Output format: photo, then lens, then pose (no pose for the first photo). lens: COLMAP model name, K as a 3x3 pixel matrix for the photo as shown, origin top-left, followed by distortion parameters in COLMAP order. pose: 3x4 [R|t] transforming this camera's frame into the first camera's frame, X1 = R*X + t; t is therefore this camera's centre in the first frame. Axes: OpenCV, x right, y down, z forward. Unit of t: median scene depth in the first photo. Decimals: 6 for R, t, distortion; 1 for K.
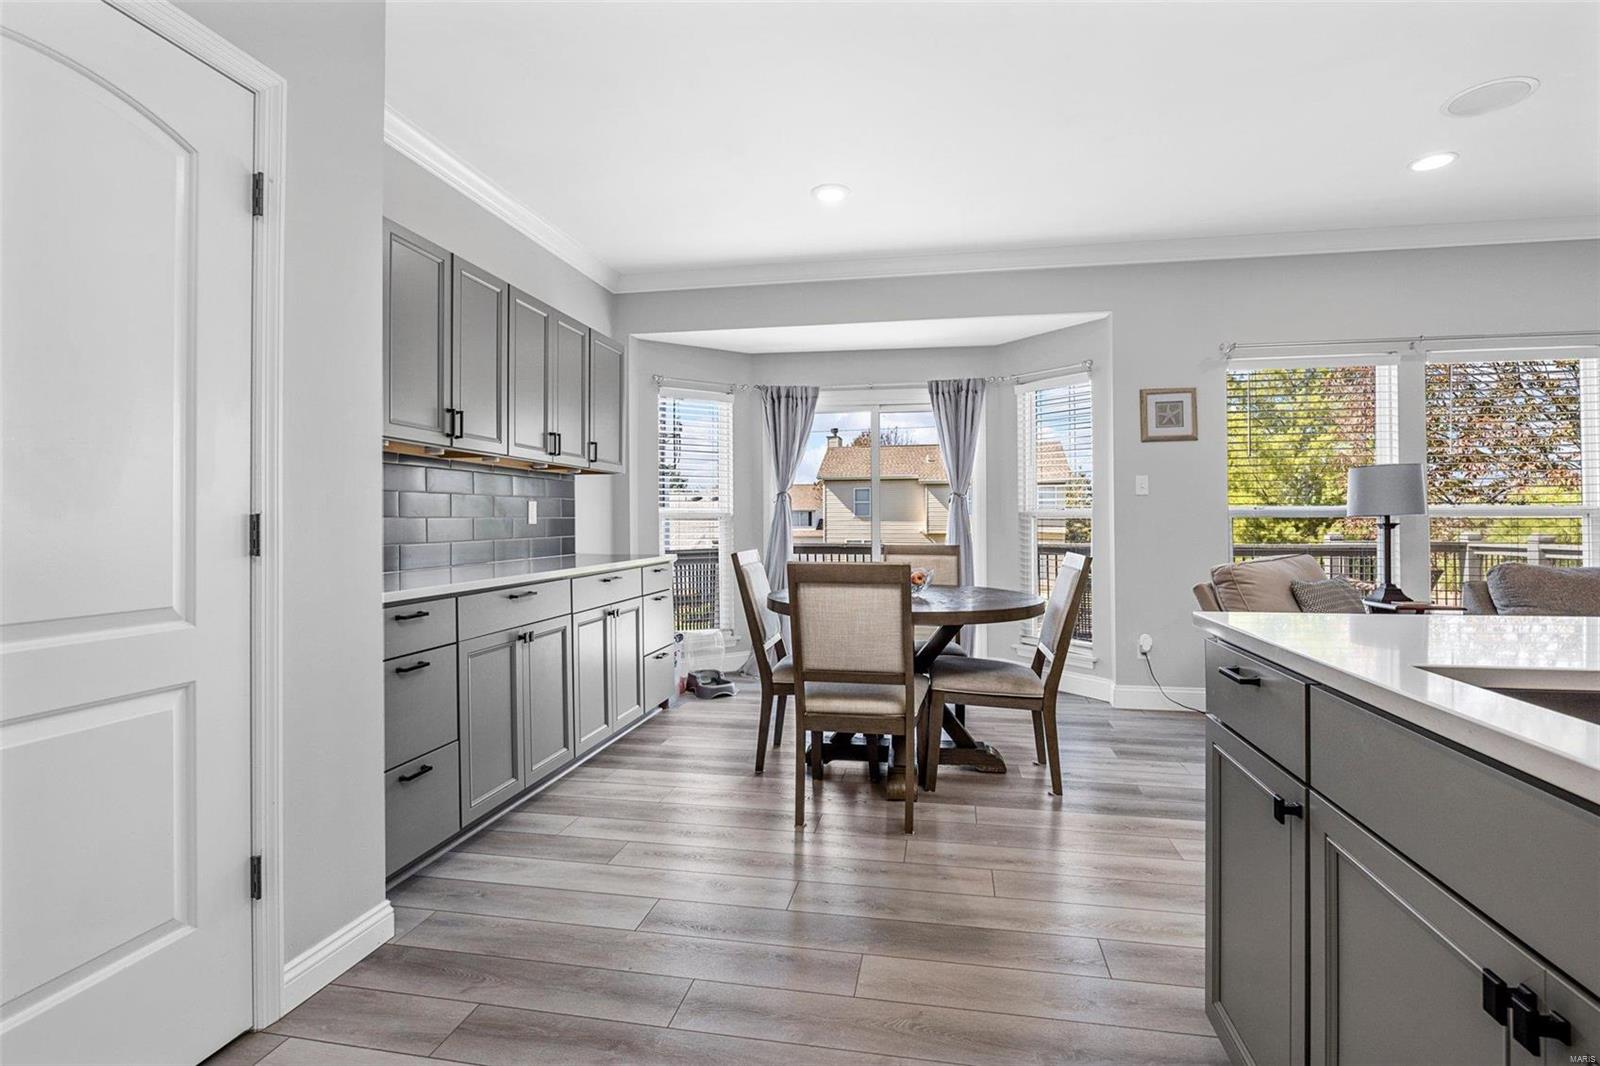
lens RADIAL K [[762.3, 0, 811.5], [0, 762.3, 521.9], [0, 0, 1]] dist [-0.001630, -0.000500]
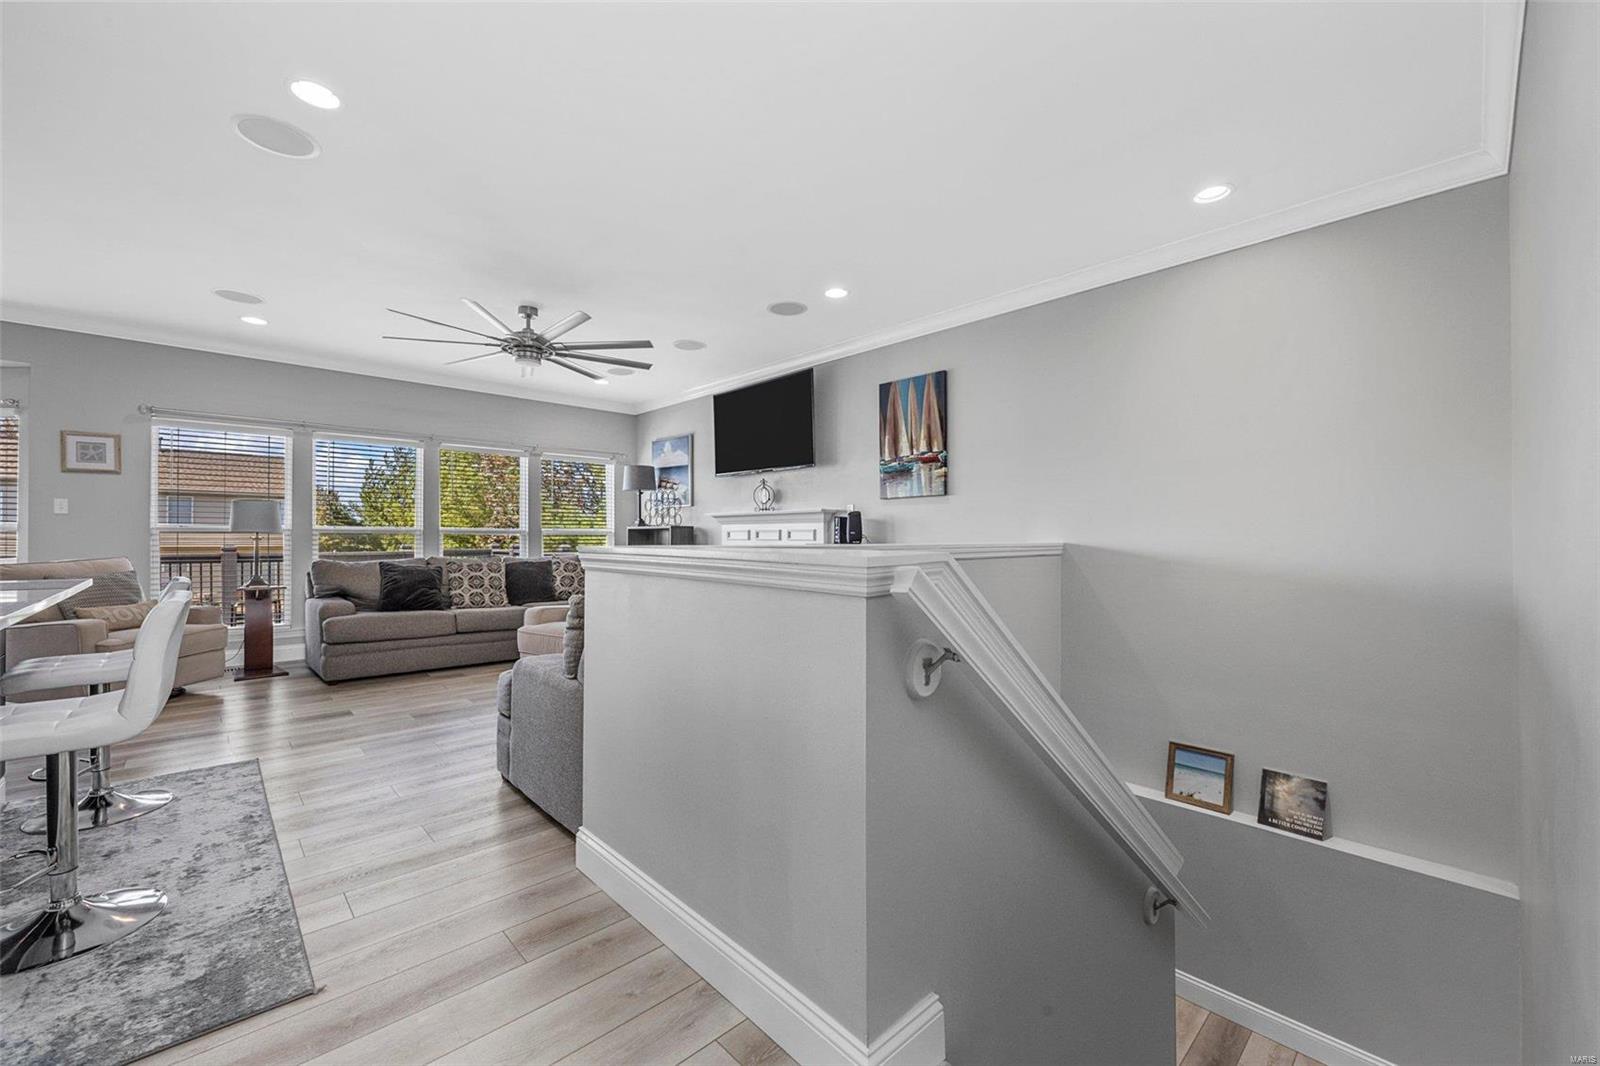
lens RADIAL K [[644.0, 0, 799.8], [0, 644.0, 534.1], [0, 0, 1]] dist [-0.001600, -0.000437]
pose [[0.599520, 0.008704, 0.800312, 0.320141], [-0.006647, 0.999961, -0.005897, -0.003998], [-0.800332, -0.001784, 0.599554, -0.624195]]
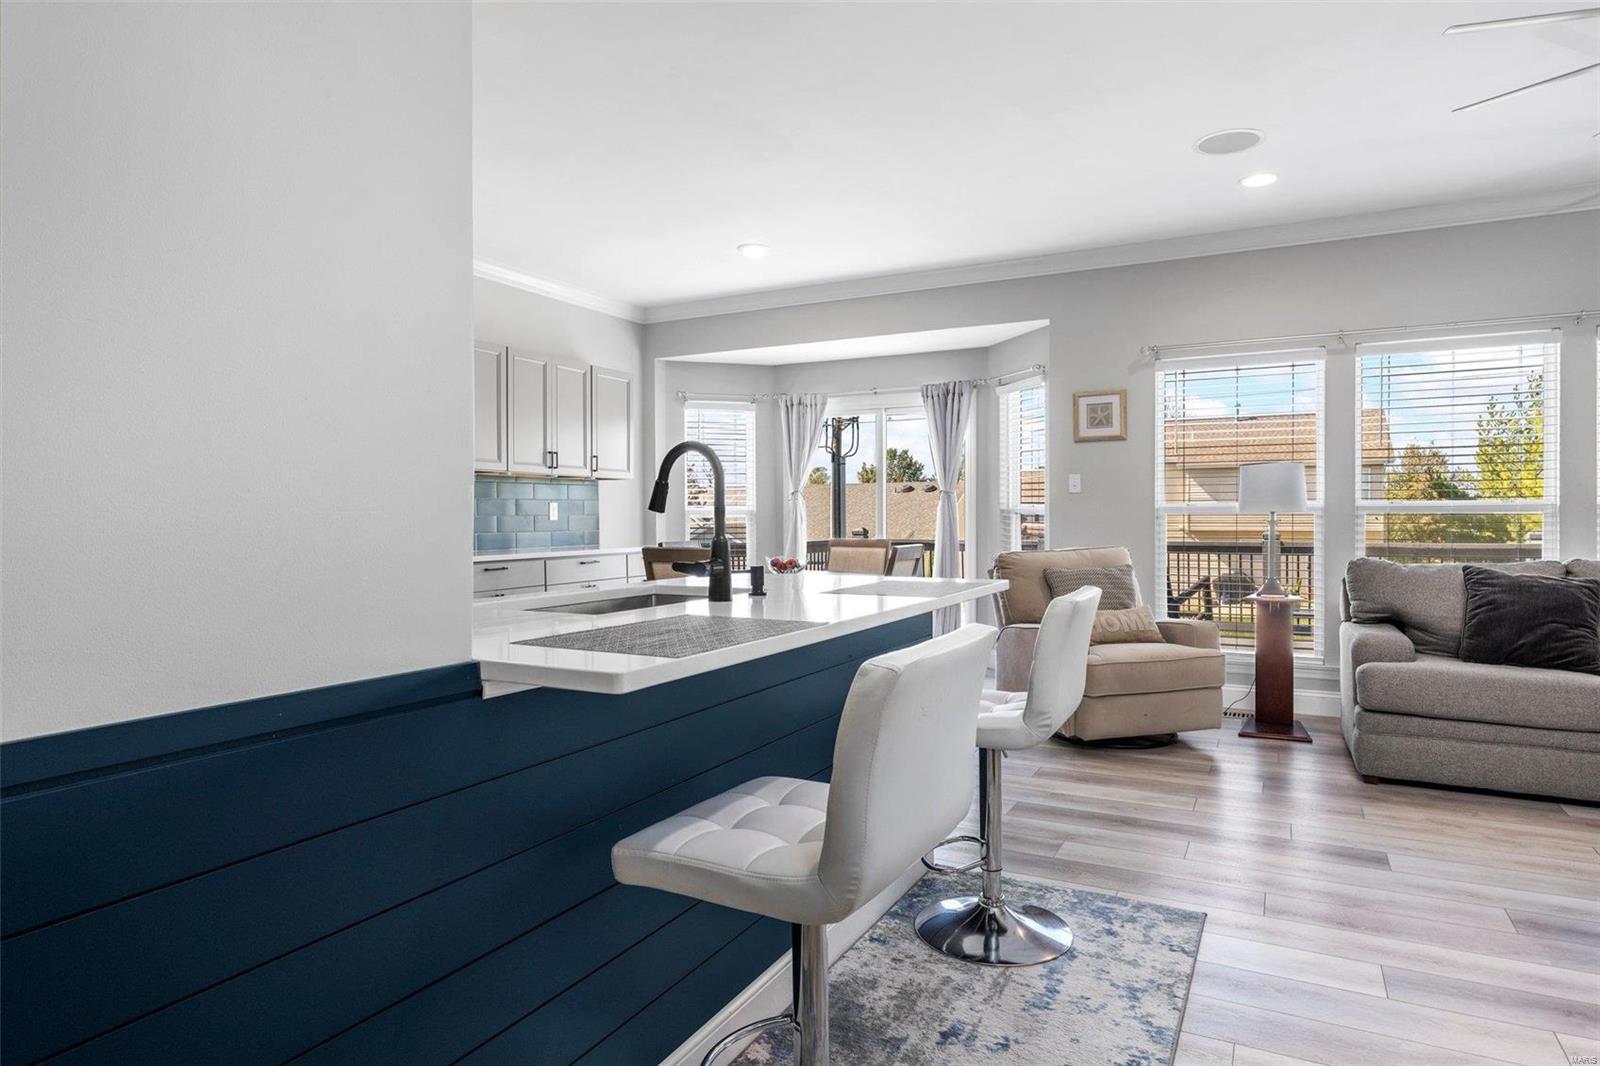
lens RADIAL K [[925.8, 0, 804.7], [0, 925.8, 530.7], [0, 0, 1]] dist [0.000191, -0.000525]
pose [[0.954705, 0.003730, -0.297532, 0.463855], [0.000742, 0.999888, 0.014916, -0.002365], [0.297555, -0.014462, 0.954595, -0.338625]]
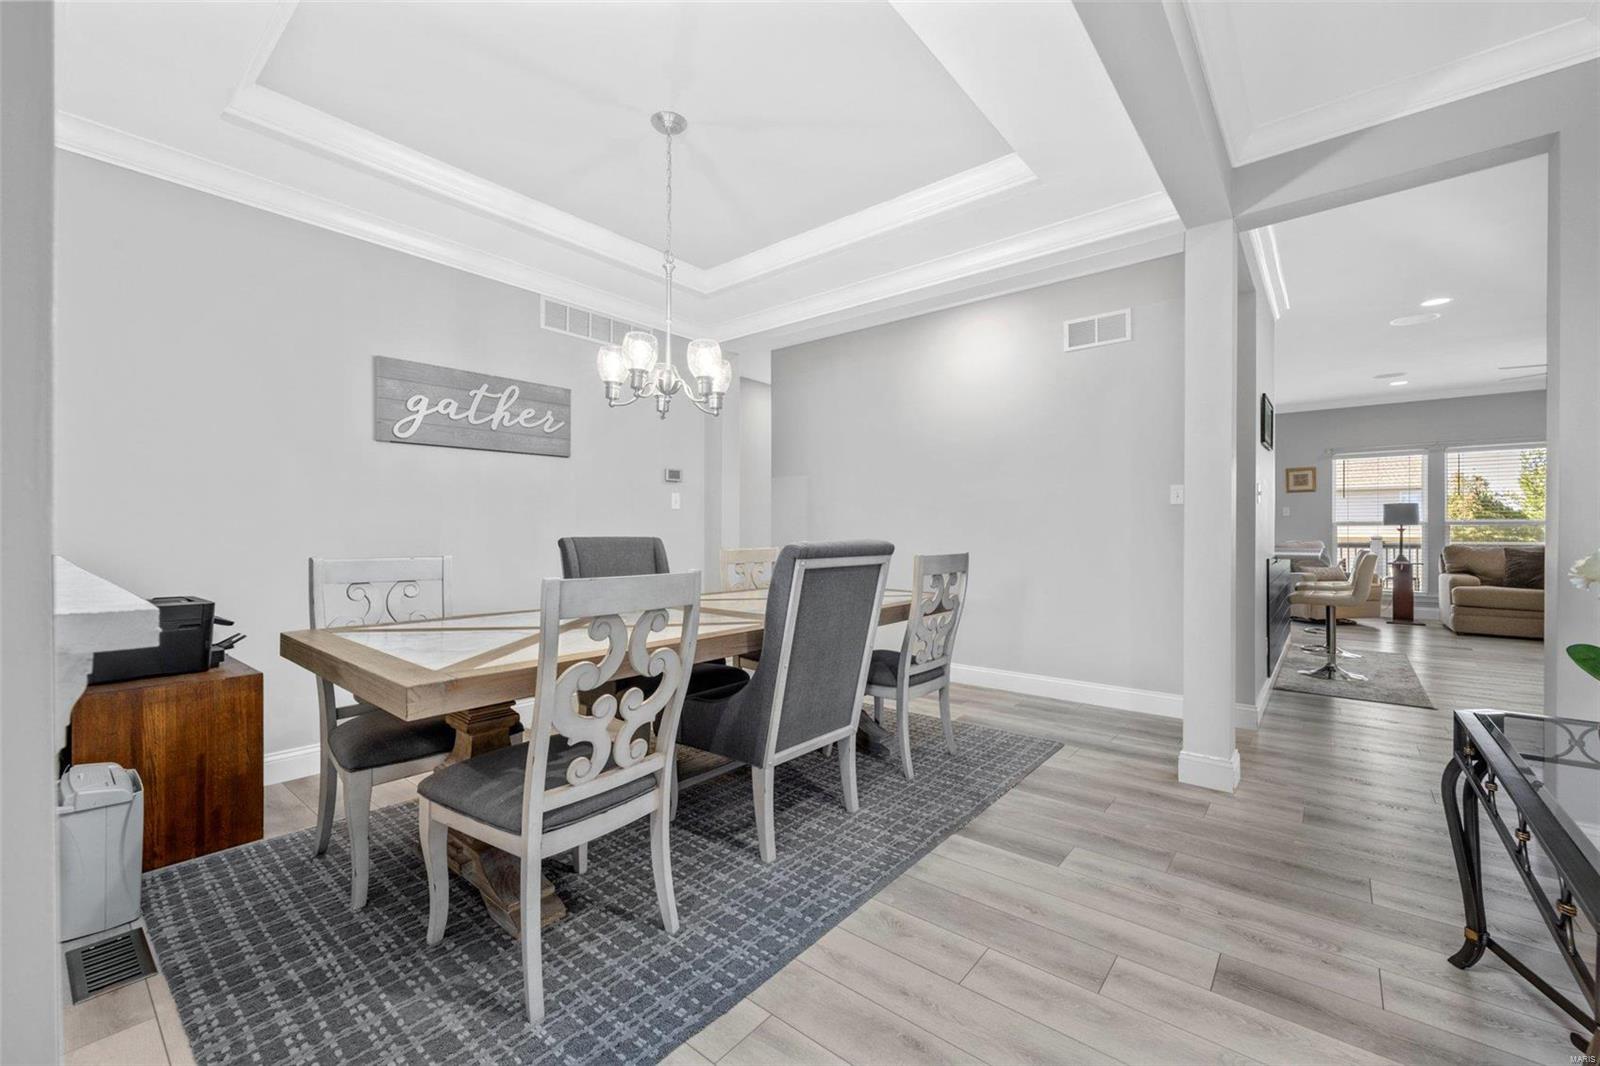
lens RADIAL K [[644.0, 0, 799.1], [0, 644.0, 529.5], [0, 0, 1]] dist [-0.001600, -0.000437]
pose [[0.868263, 0.001447, -0.496102, 0.125554], [0.000374, 0.999994, 0.003571, -0.002513], [0.496104, -0.003286, 0.868257, -1.397172]]
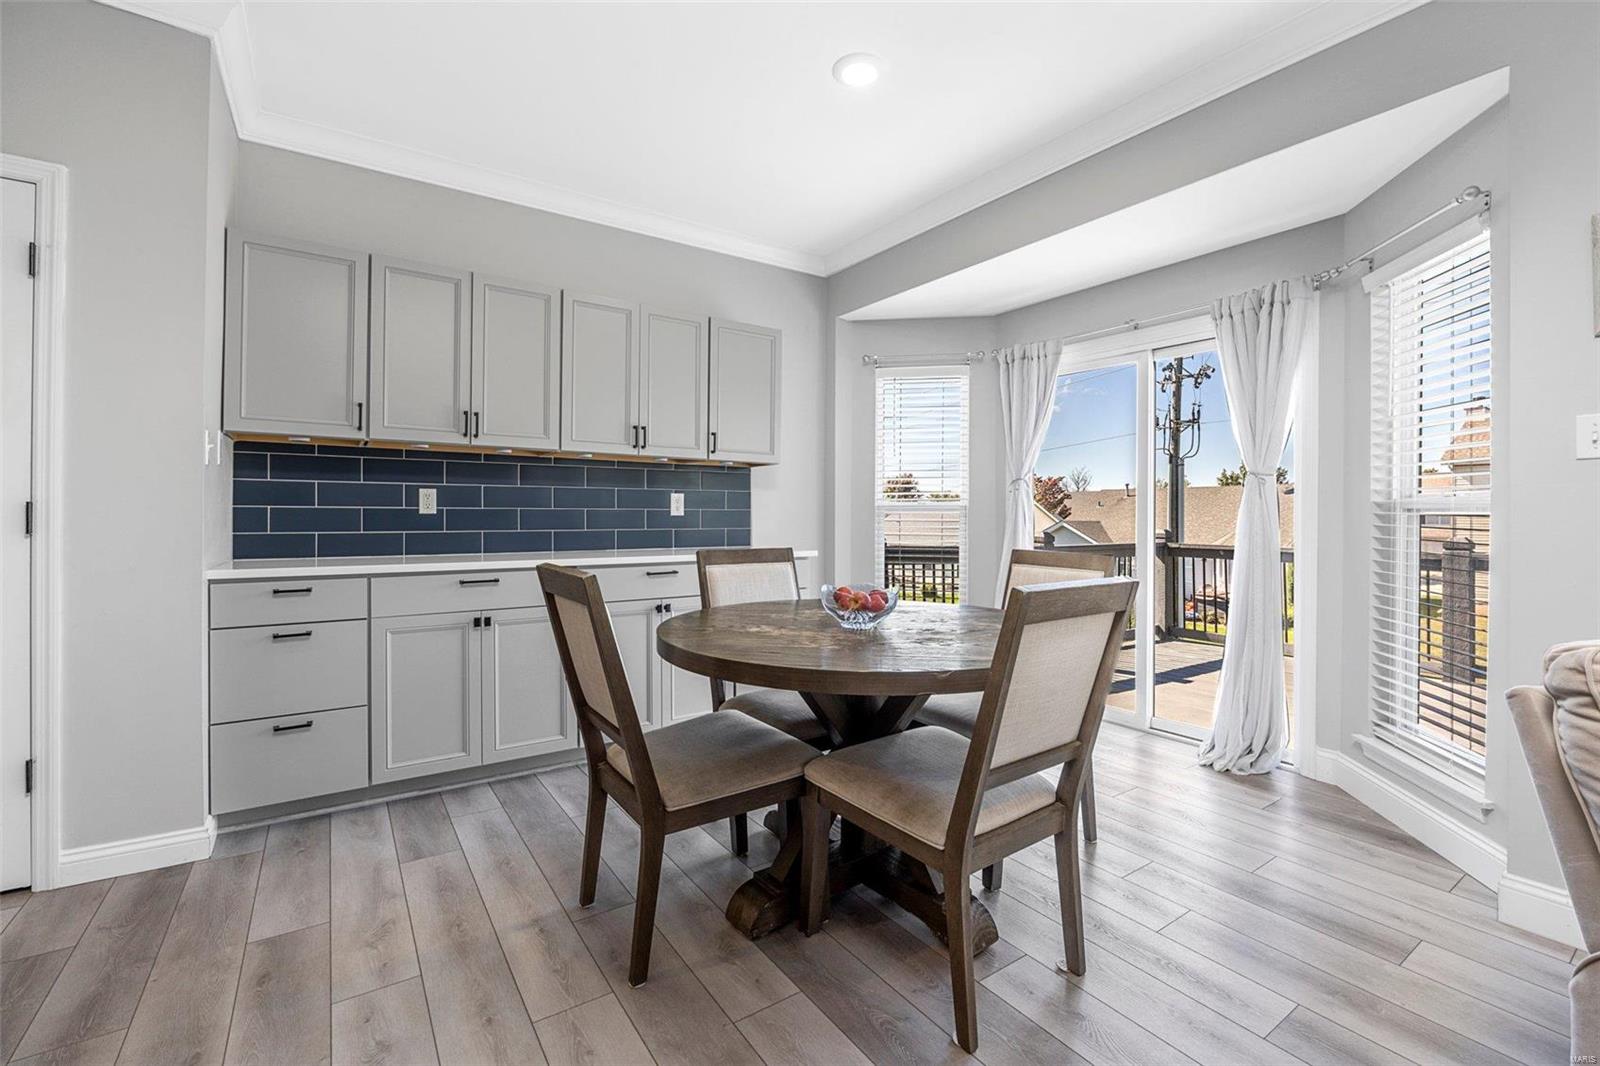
lens RADIAL K [[693.3, 0, 807.3], [0, 693.3, 520.2], [0, 0, 1]] dist [-0.012178, -0.000116]
pose [[0.708856, 0.012674, -0.705240, 0.395474], [-0.008537, 0.999919, 0.009389, -0.000737], [0.705302, -0.000634, 0.708907, 0.414403]]
